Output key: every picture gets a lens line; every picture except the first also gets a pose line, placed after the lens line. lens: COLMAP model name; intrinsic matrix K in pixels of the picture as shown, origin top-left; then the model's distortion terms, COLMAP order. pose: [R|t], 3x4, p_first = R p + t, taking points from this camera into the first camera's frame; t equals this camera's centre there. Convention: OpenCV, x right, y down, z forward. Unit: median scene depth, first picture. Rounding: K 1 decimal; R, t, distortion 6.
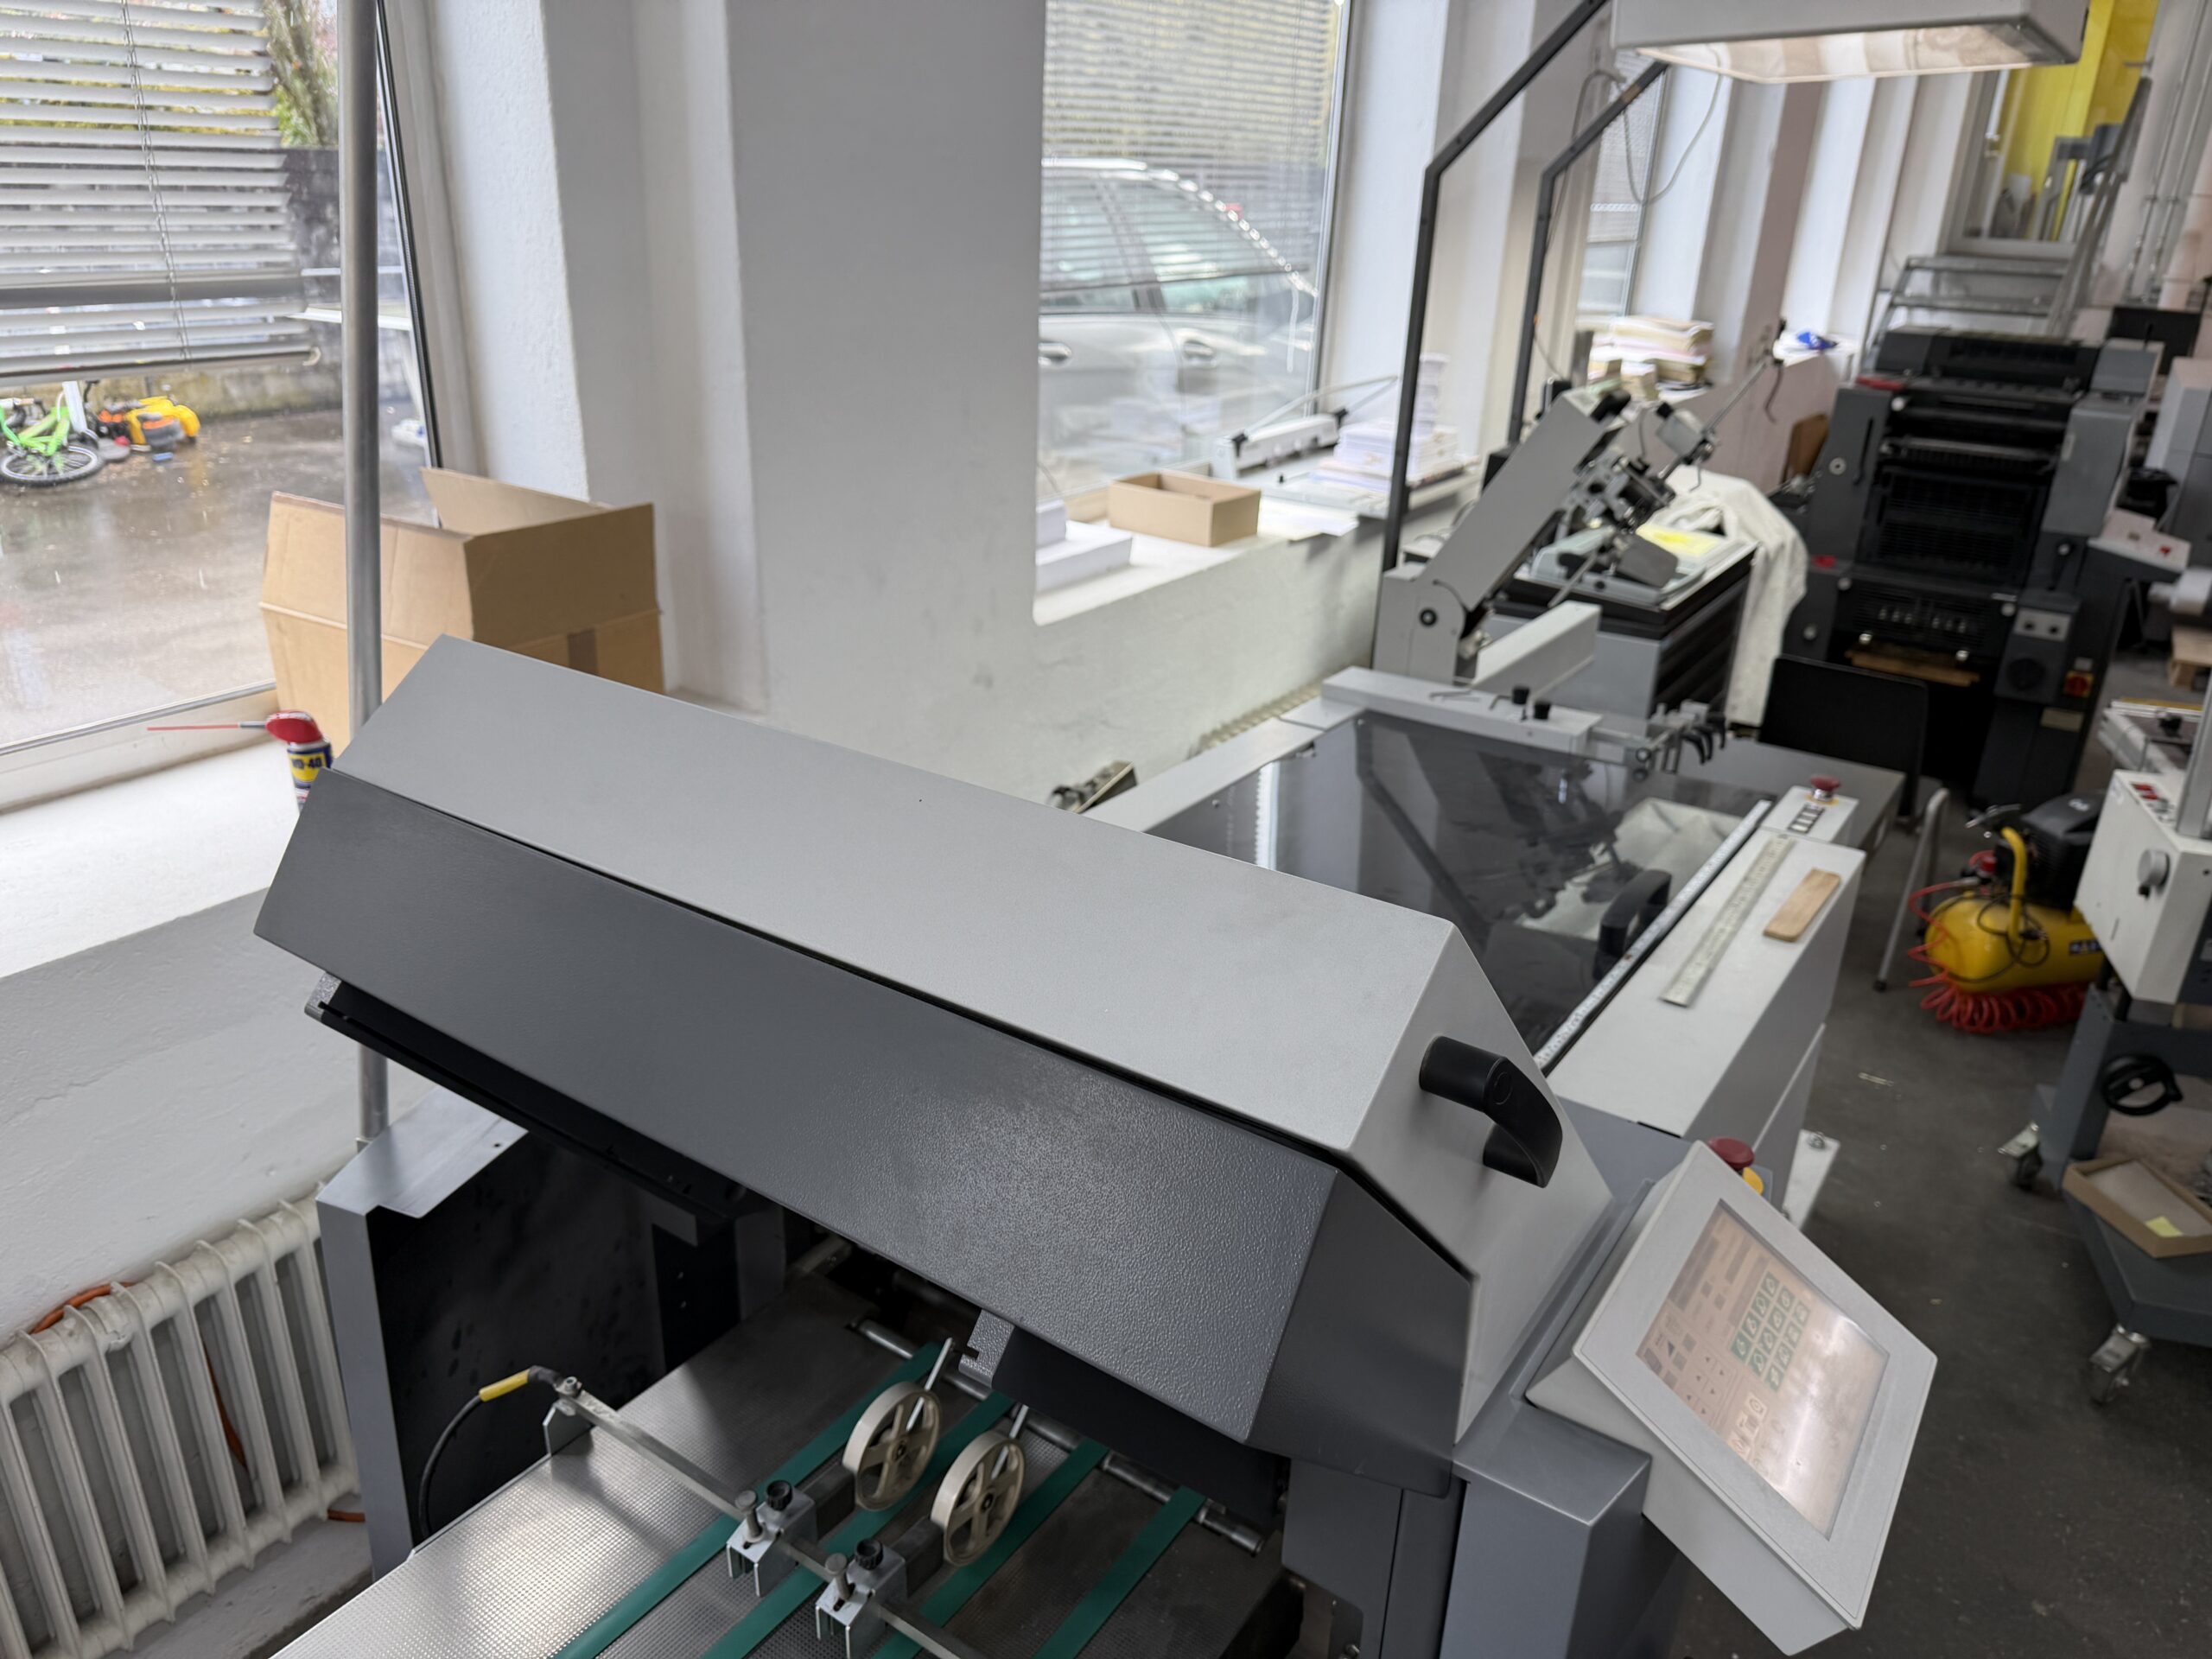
lens RADIAL K [[1581.0, 0, 1112.9], [0, 1581.0, 833.1], [0, 0, 1]] dist [-0.012390, 0.005286]
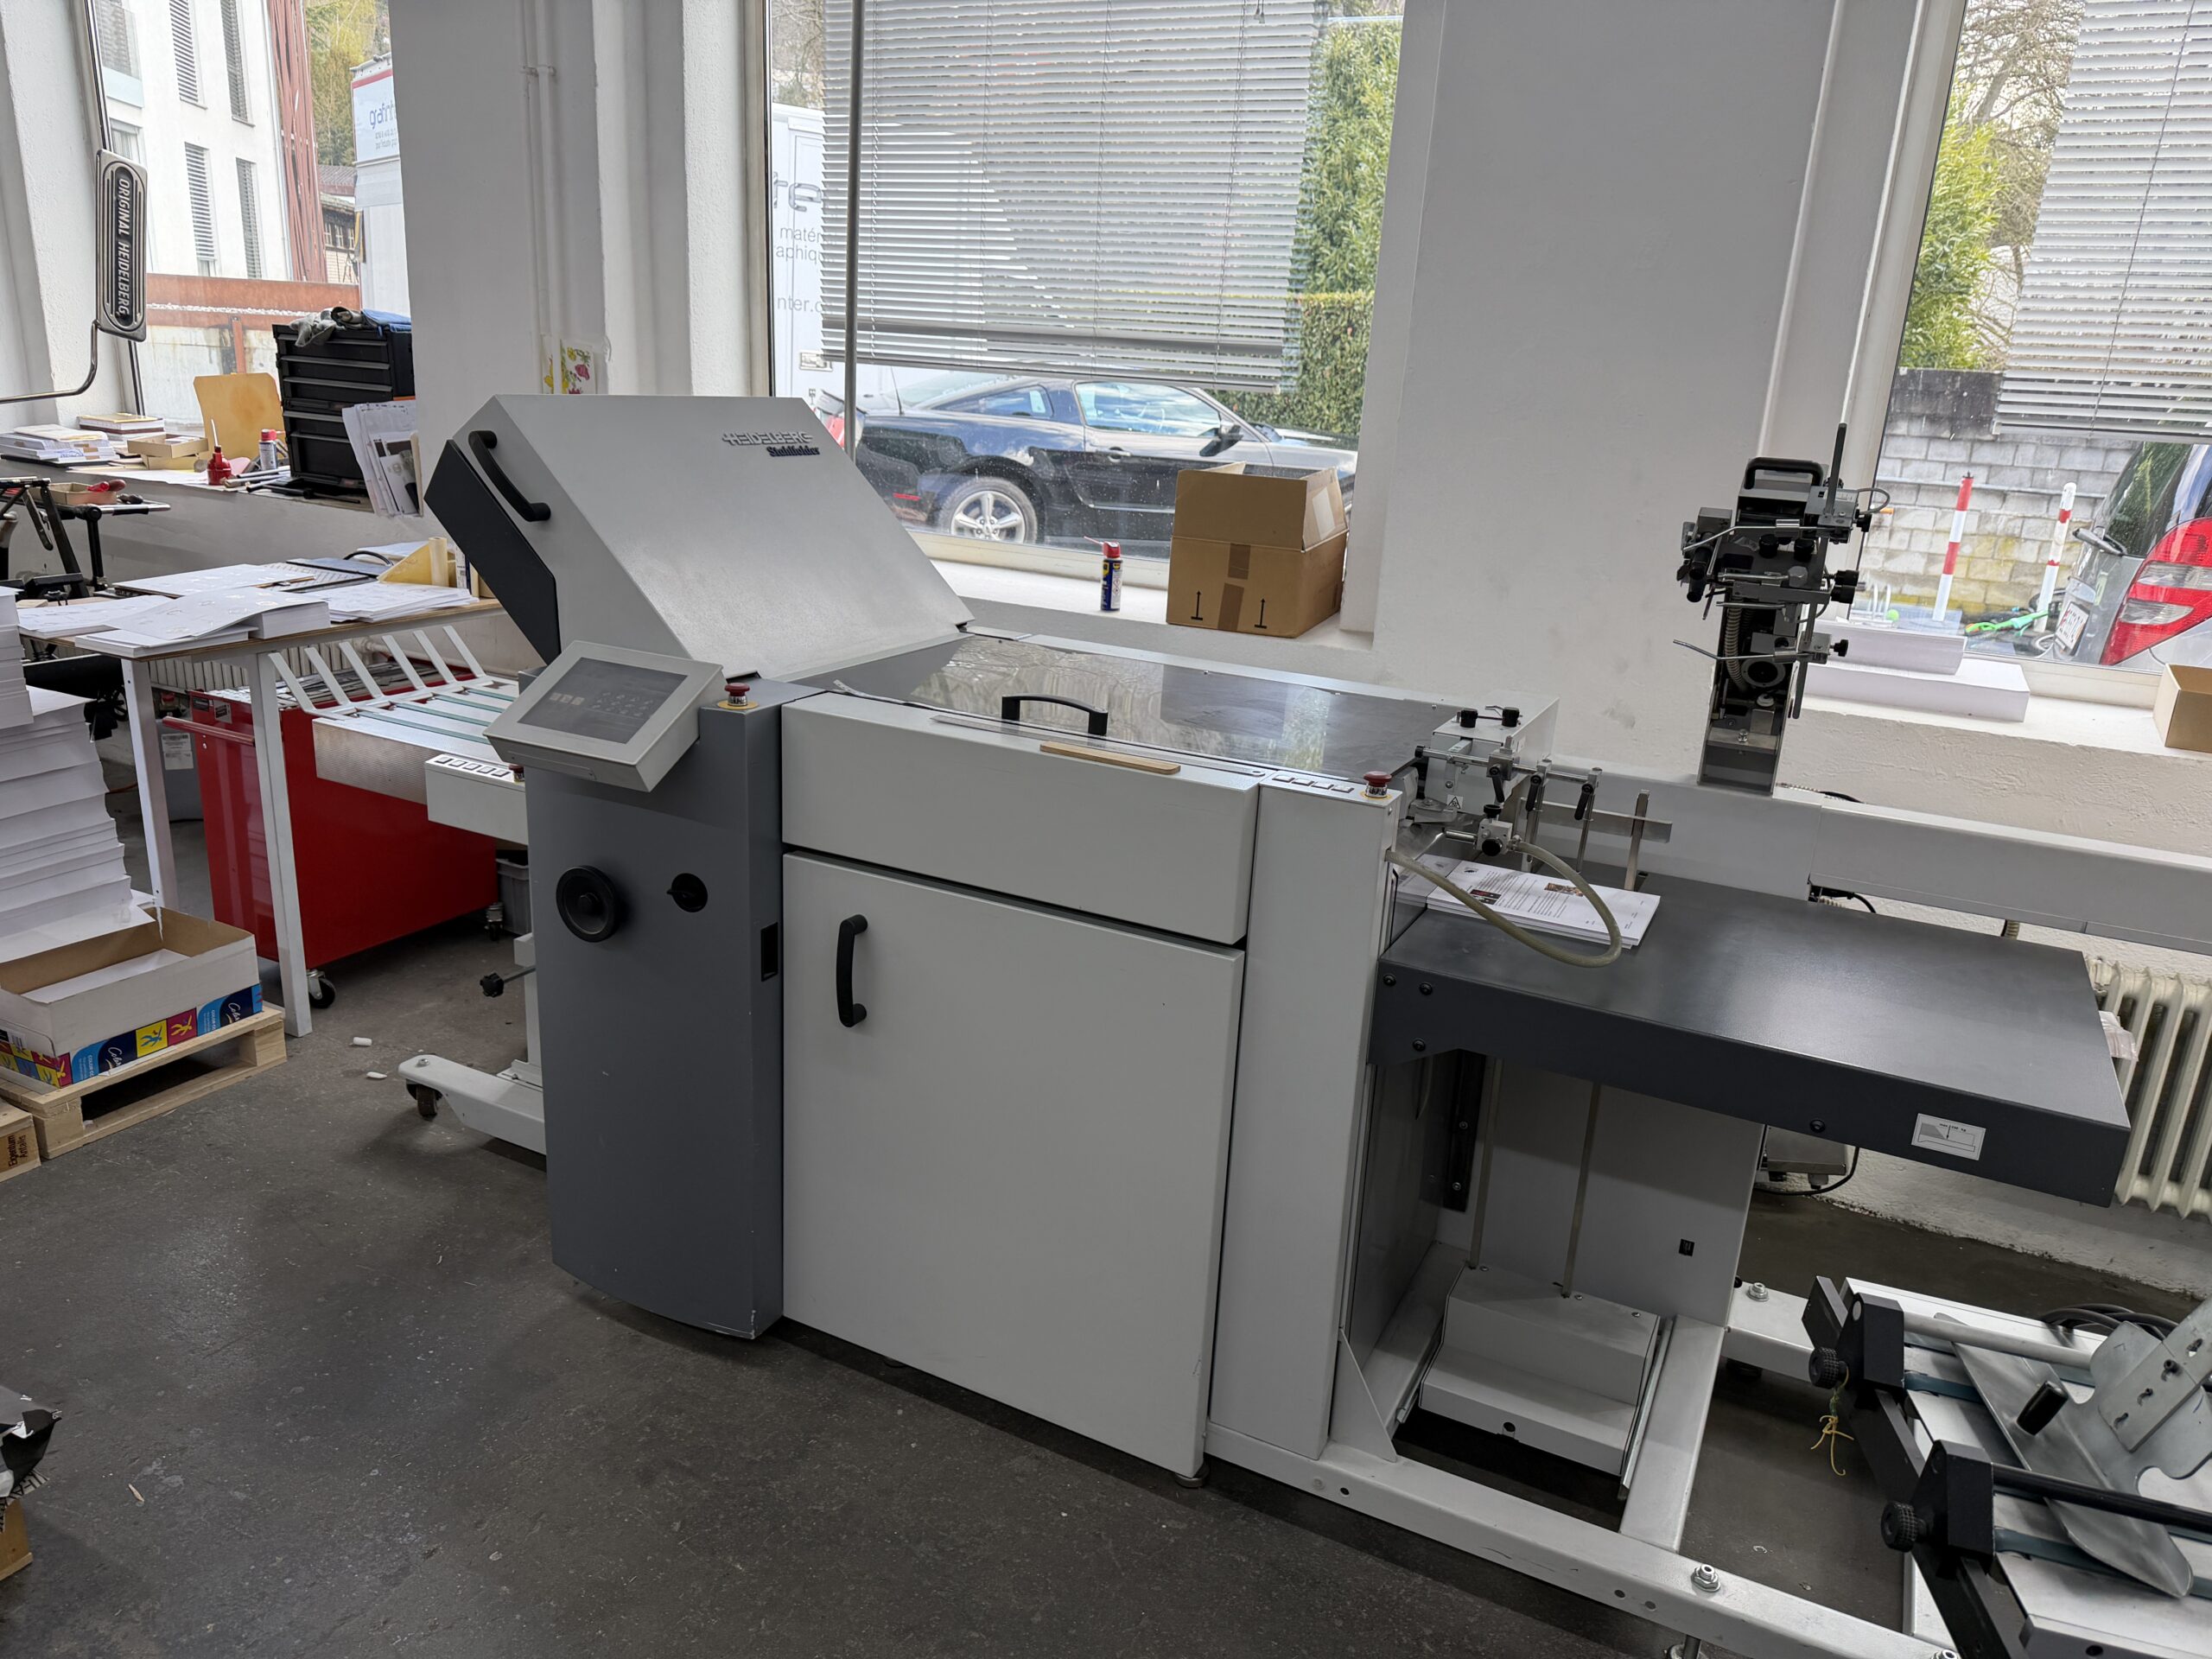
lens RADIAL K [[1554.6, 0, 1094.0], [0, 1554.6, 813.5], [0, 0, 1]] dist [0.056002, -0.076155]
pose [[0.131393, 0.263106, -0.955778, 0.621103], [-0.432449, 0.882776, 0.183560, -0.052012], [0.892034, 0.389207, 0.229770, 0.279580]]
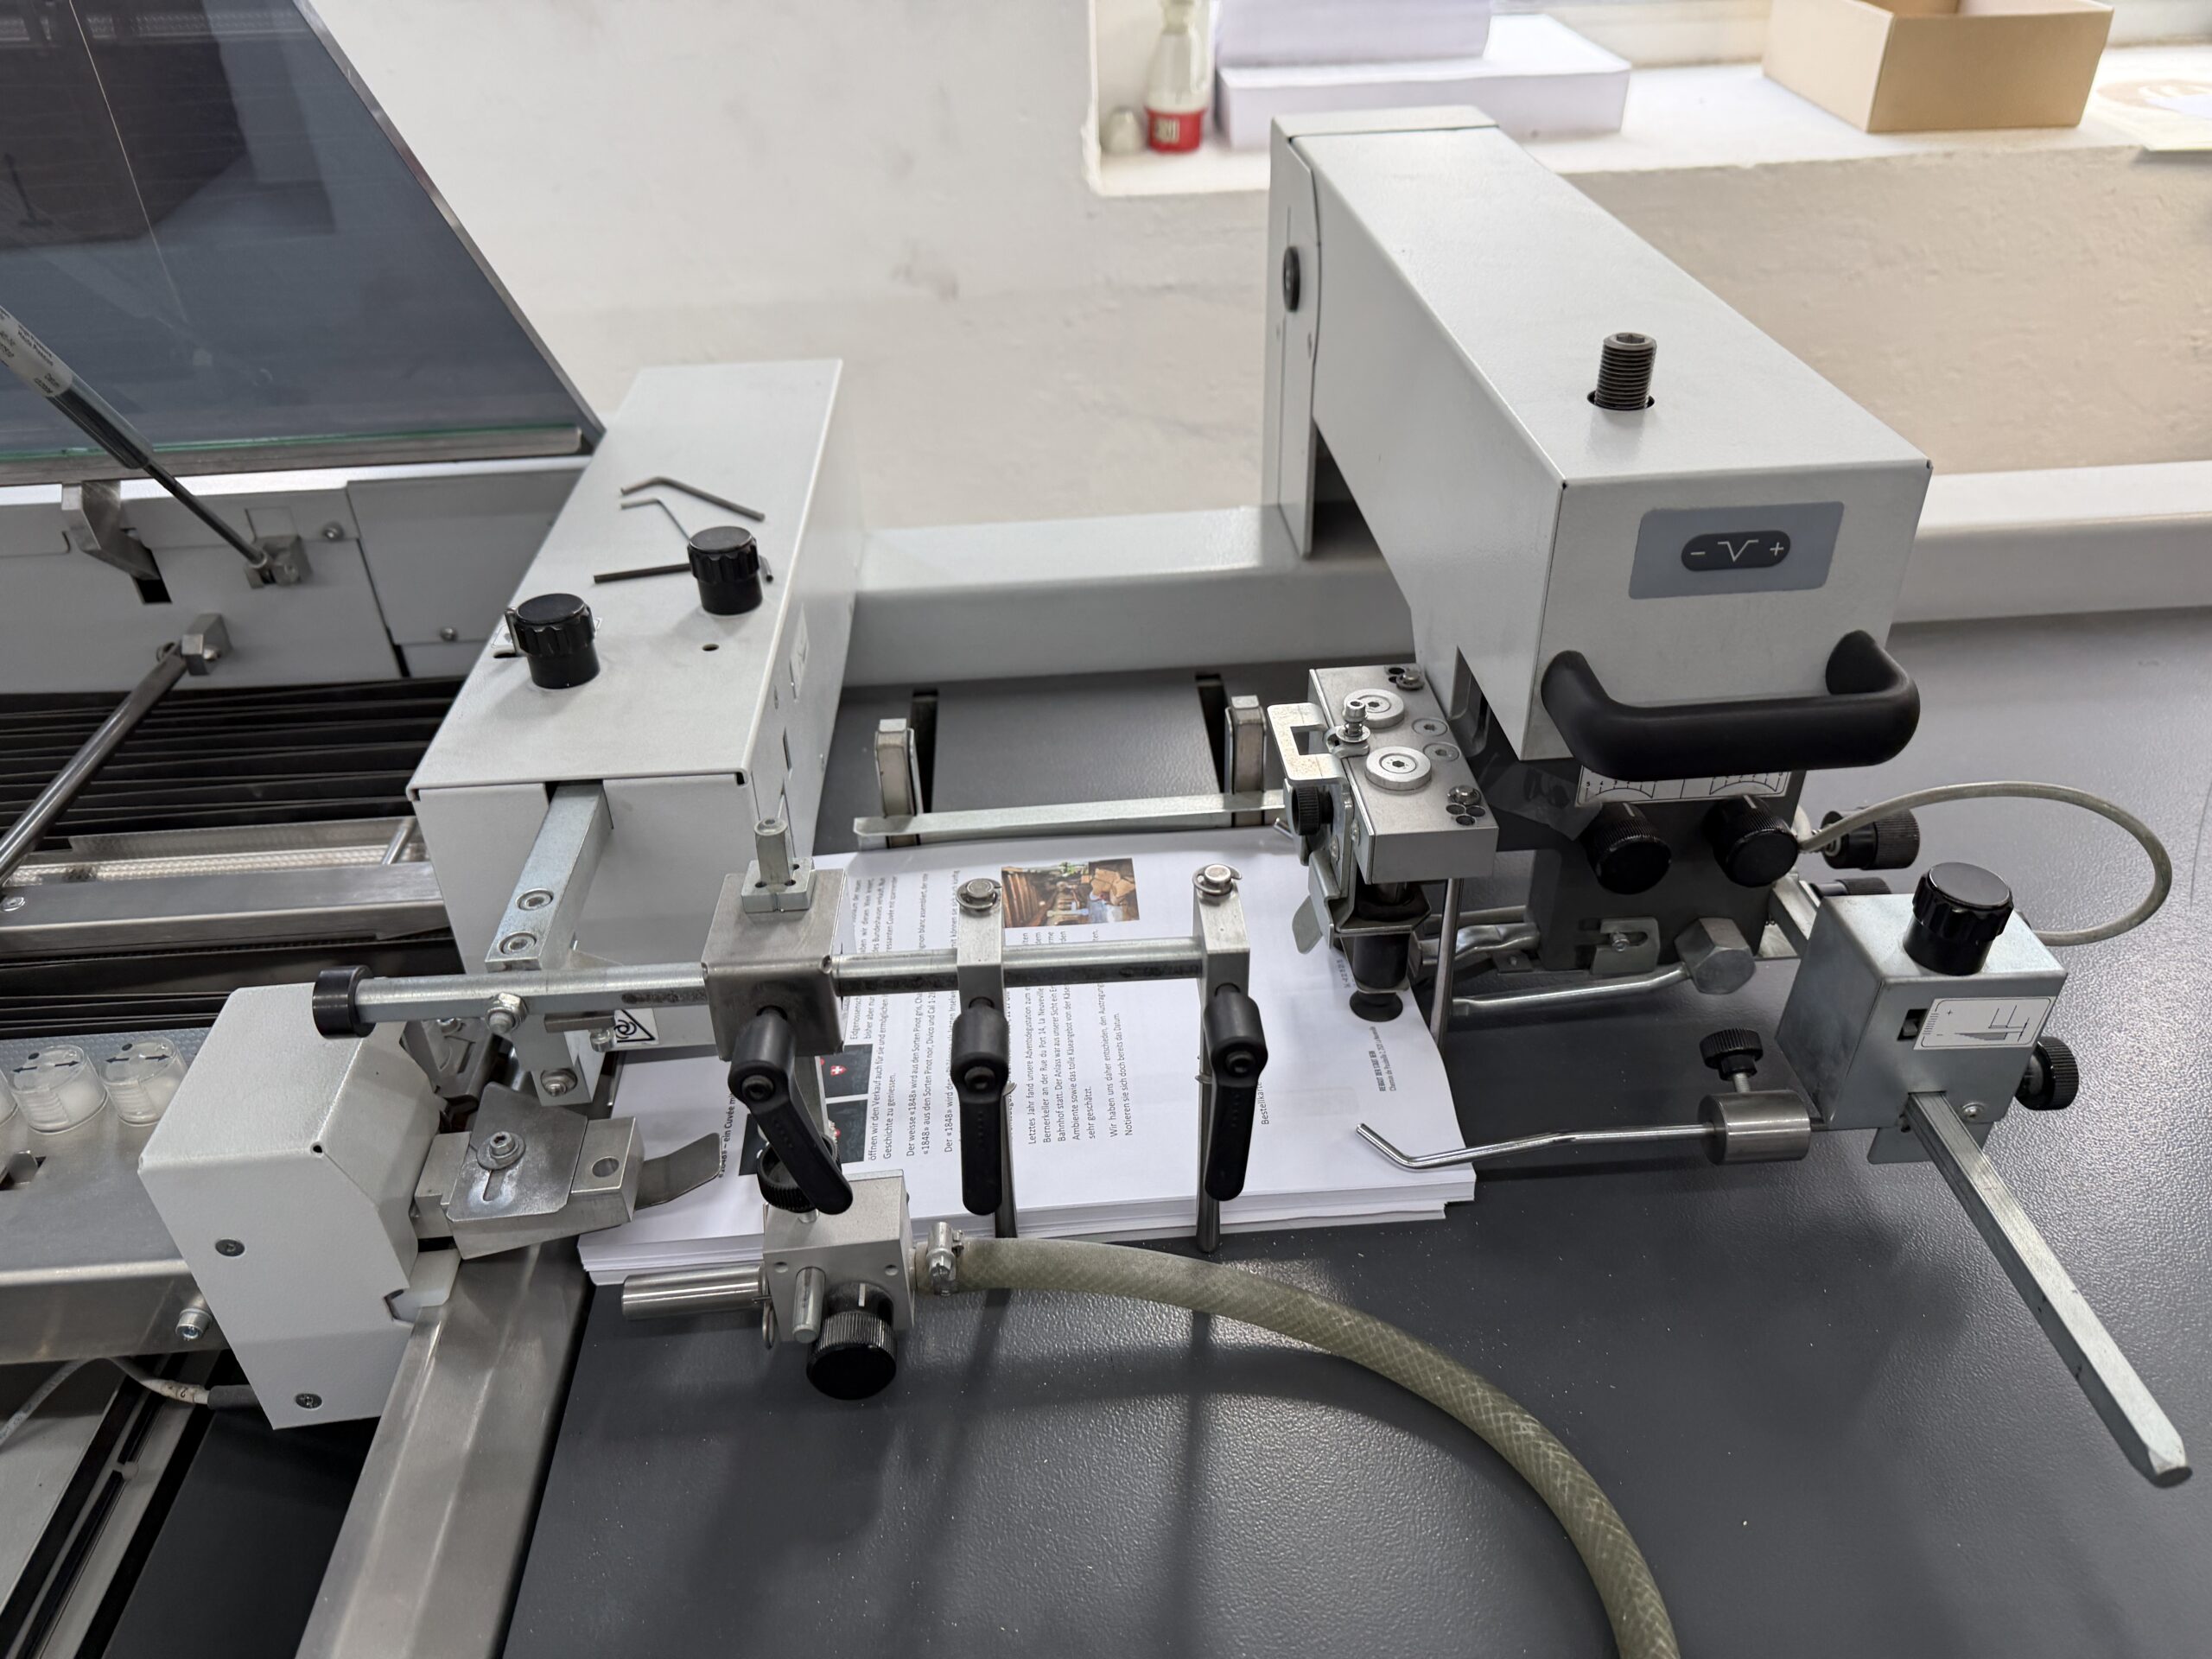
lens RADIAL K [[1582.4, 0, 1109.6], [0, 1582.4, 812.0], [0, 0, 1]] dist [0.026772, -0.050630]
pose [[0.618103, 0.406565, -0.672795, 0.247537], [-0.263124, 0.913503, 0.310288, -0.075808], [0.740753, -0.014762, 0.671616, 0.446324]]
